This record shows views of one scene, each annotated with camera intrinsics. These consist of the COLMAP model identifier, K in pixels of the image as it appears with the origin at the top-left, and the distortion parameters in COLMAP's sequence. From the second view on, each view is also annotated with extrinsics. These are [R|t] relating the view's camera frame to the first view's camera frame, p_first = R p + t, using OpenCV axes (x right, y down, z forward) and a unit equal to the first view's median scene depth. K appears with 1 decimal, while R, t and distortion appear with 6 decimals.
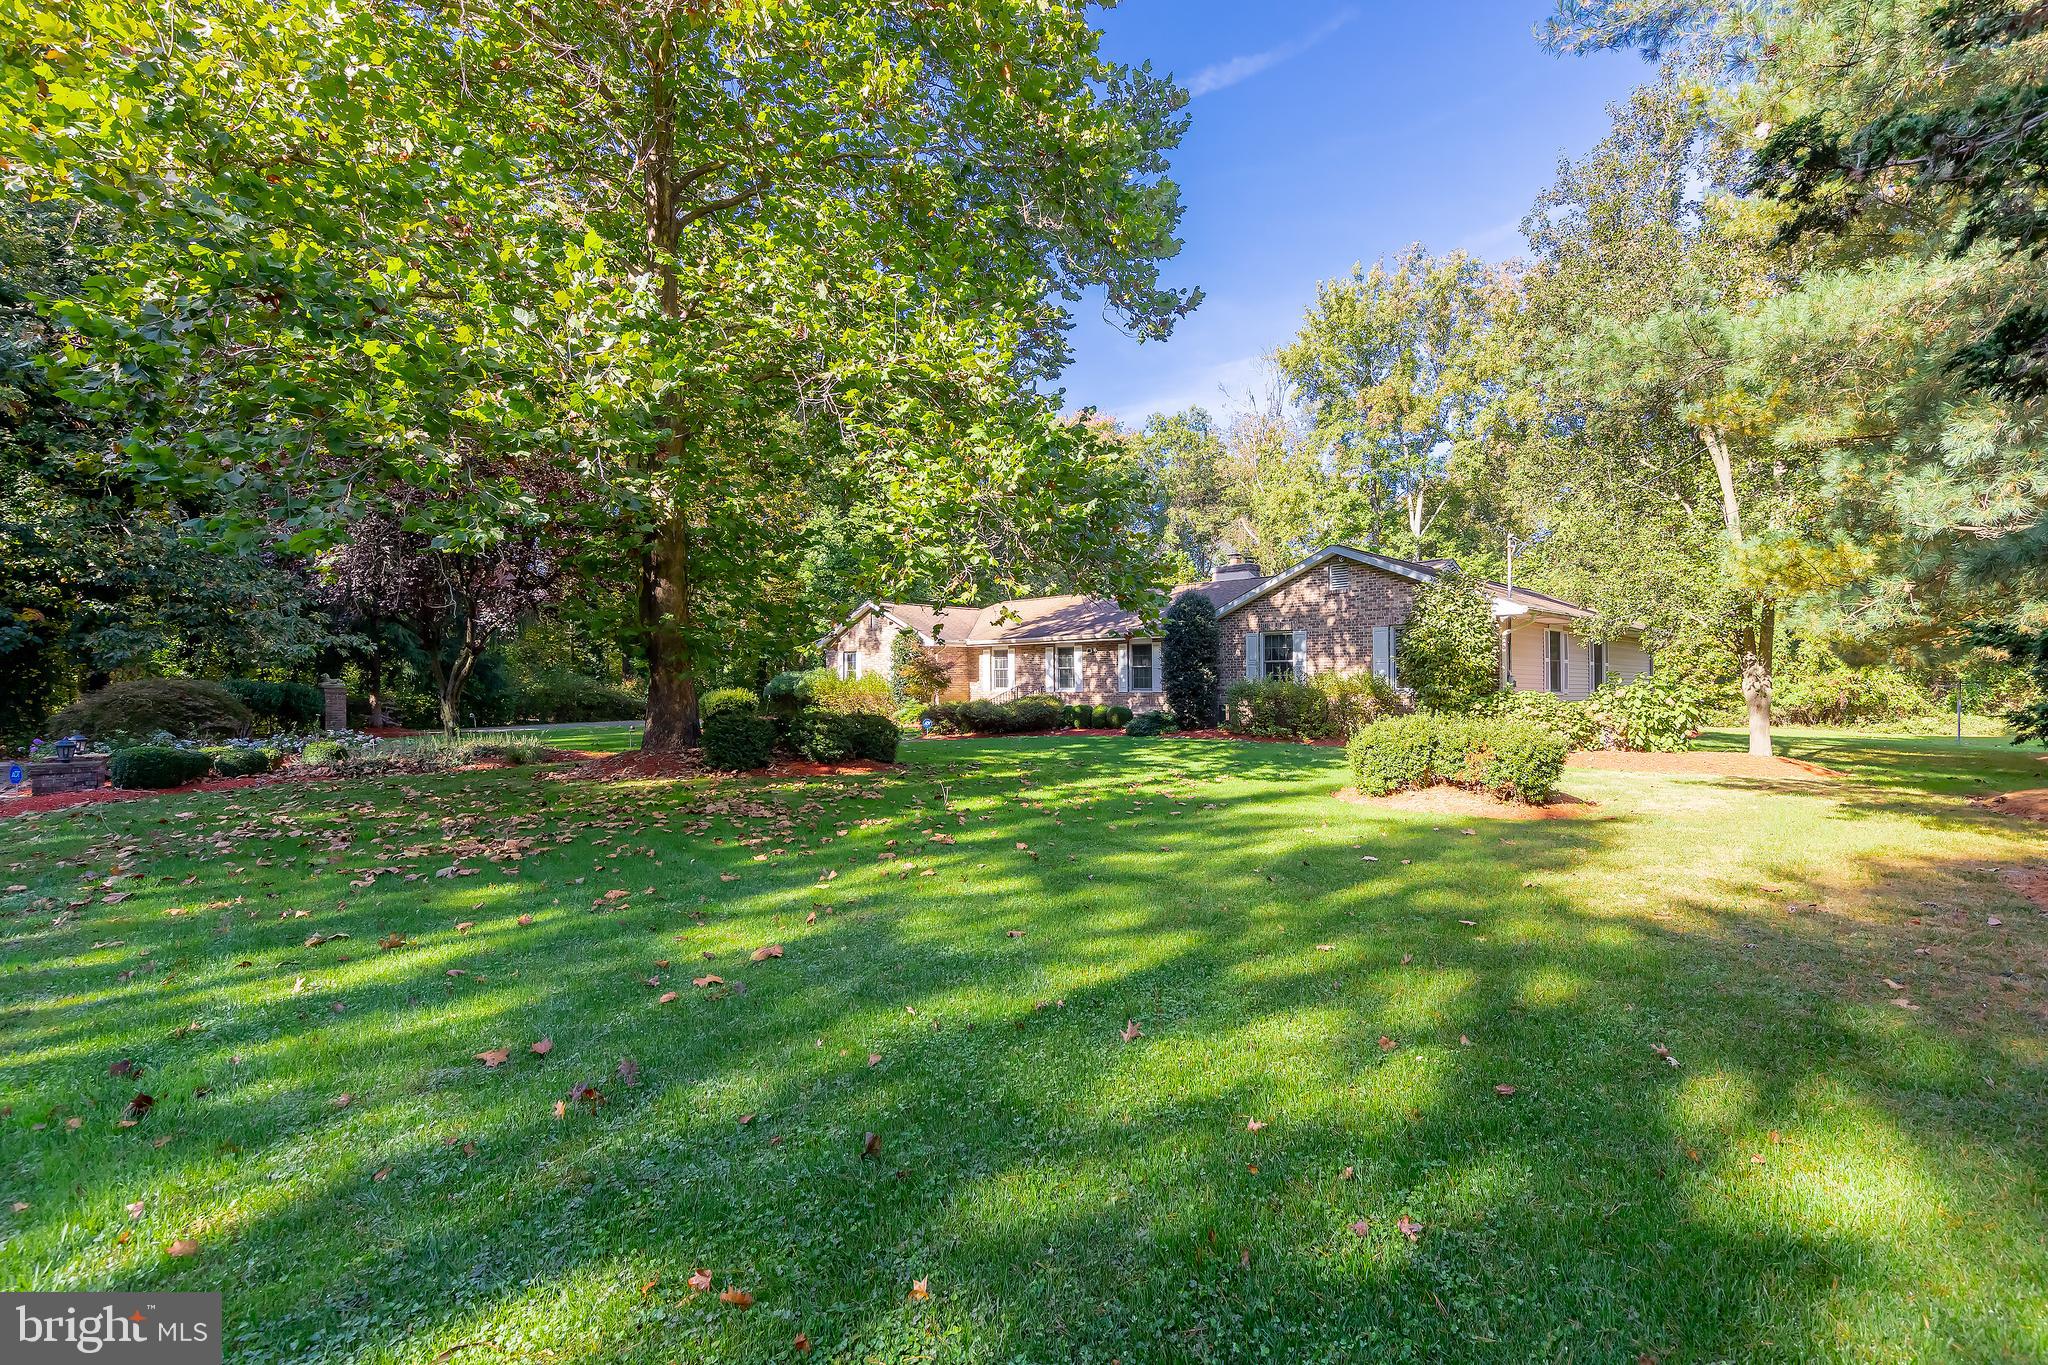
lens RADIAL K [[884.3, 0, 1024.0], [0, 884.3, 682.5], [0, 0, 1]] dist [-0.000055, 0.000011]
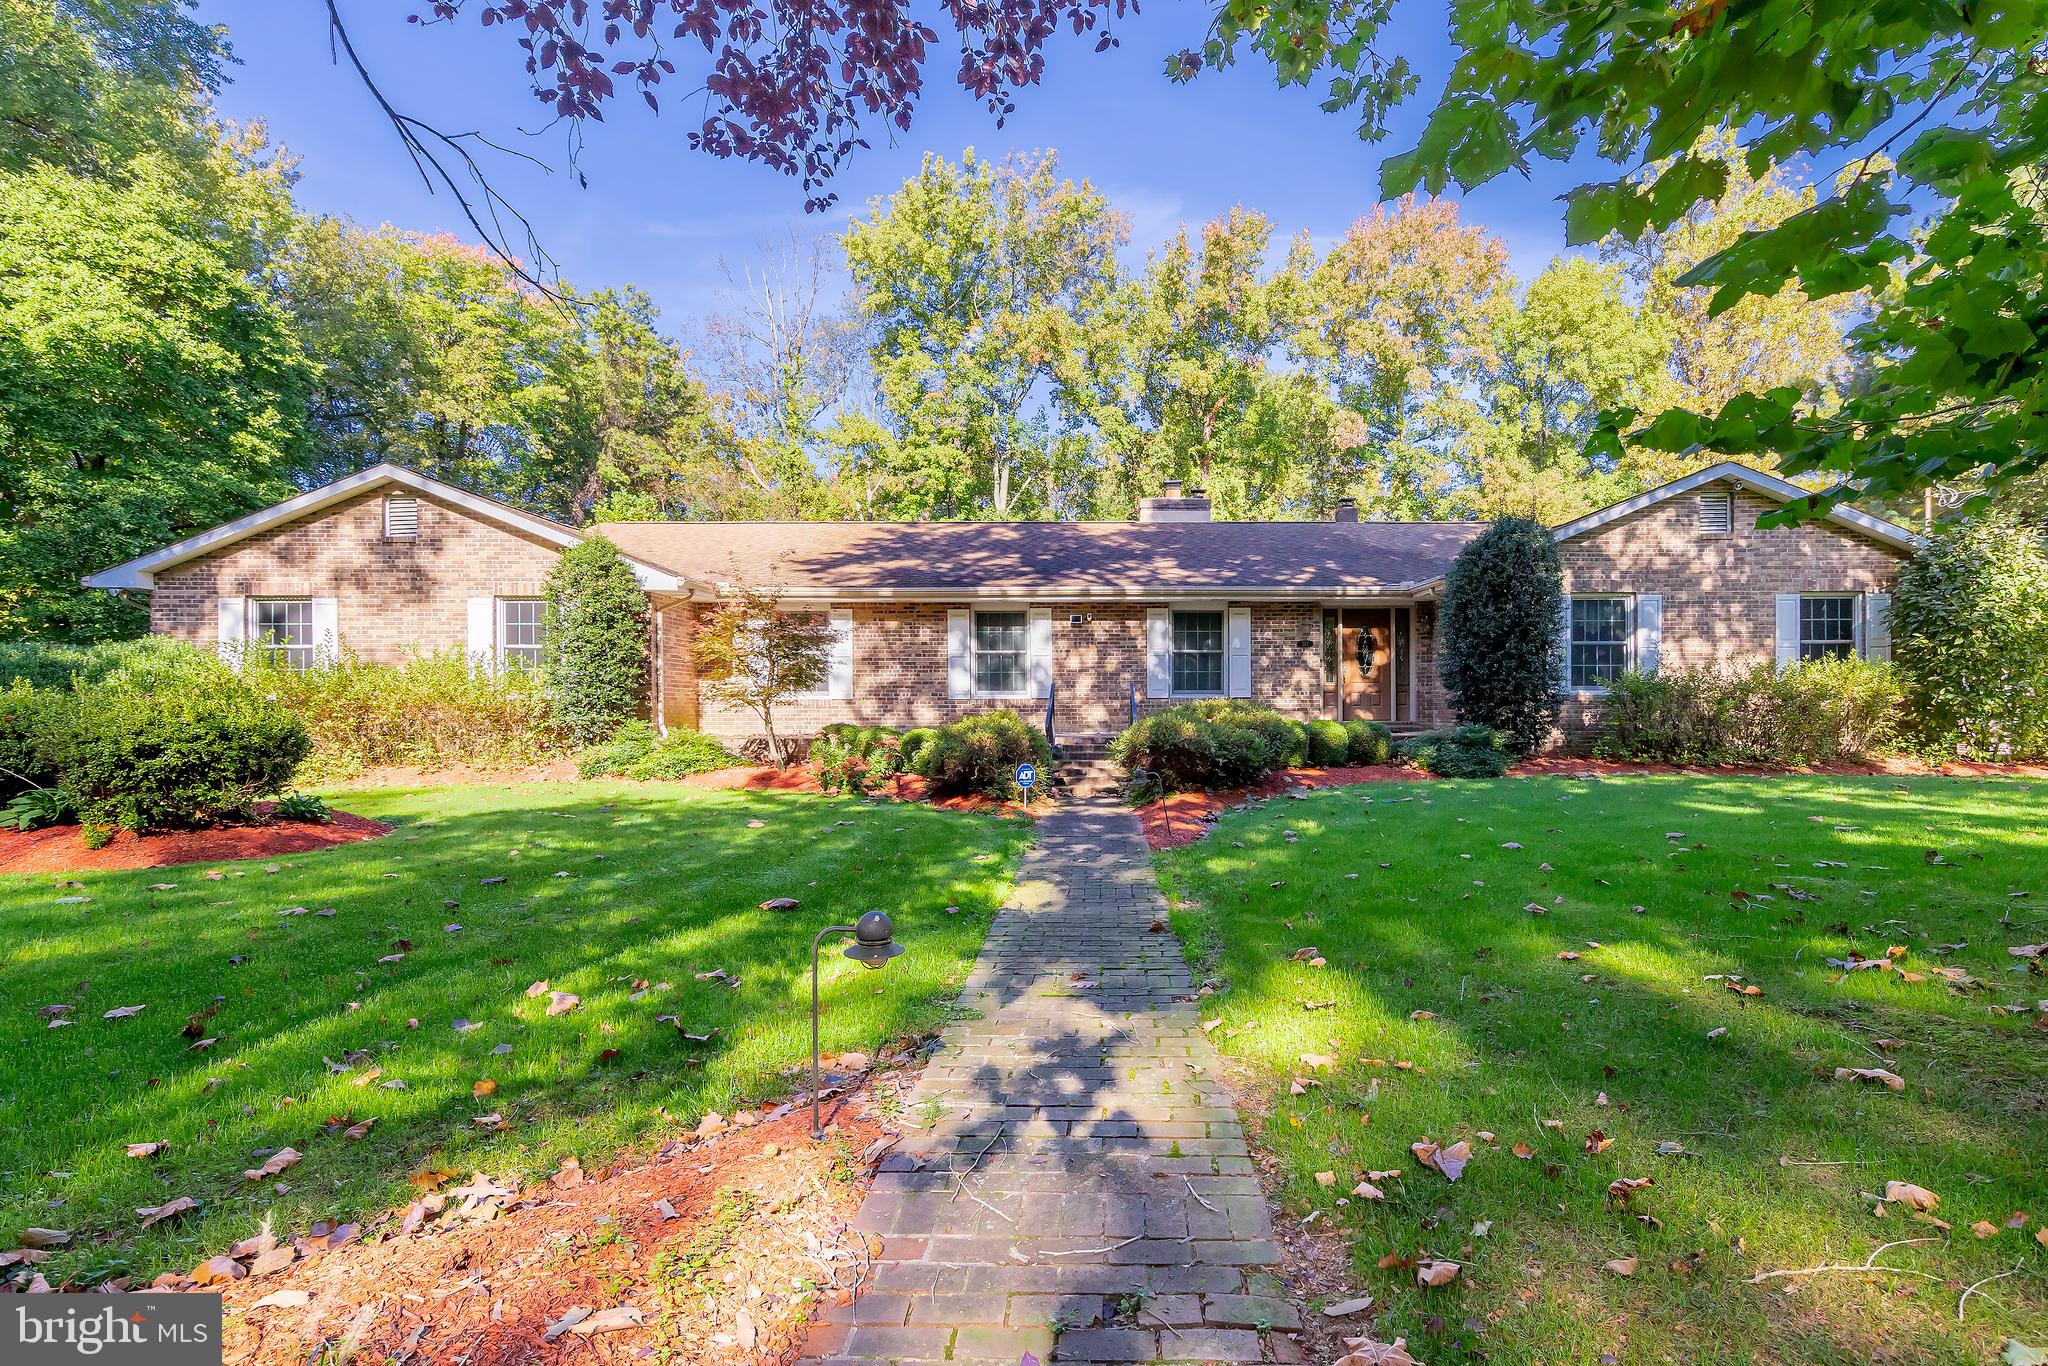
lens RADIAL K [[884.3, 0, 1024.0], [0, 884.3, 683.0], [0, 0, 1]] dist [-0.000055, 0.000011]
pose [[0.664310, -0.007061, 0.747424, -0.333919], [0.004613, 0.999975, 0.005347, -0.002406], [-0.747443, -0.000104, 0.664326, 0.695791]]
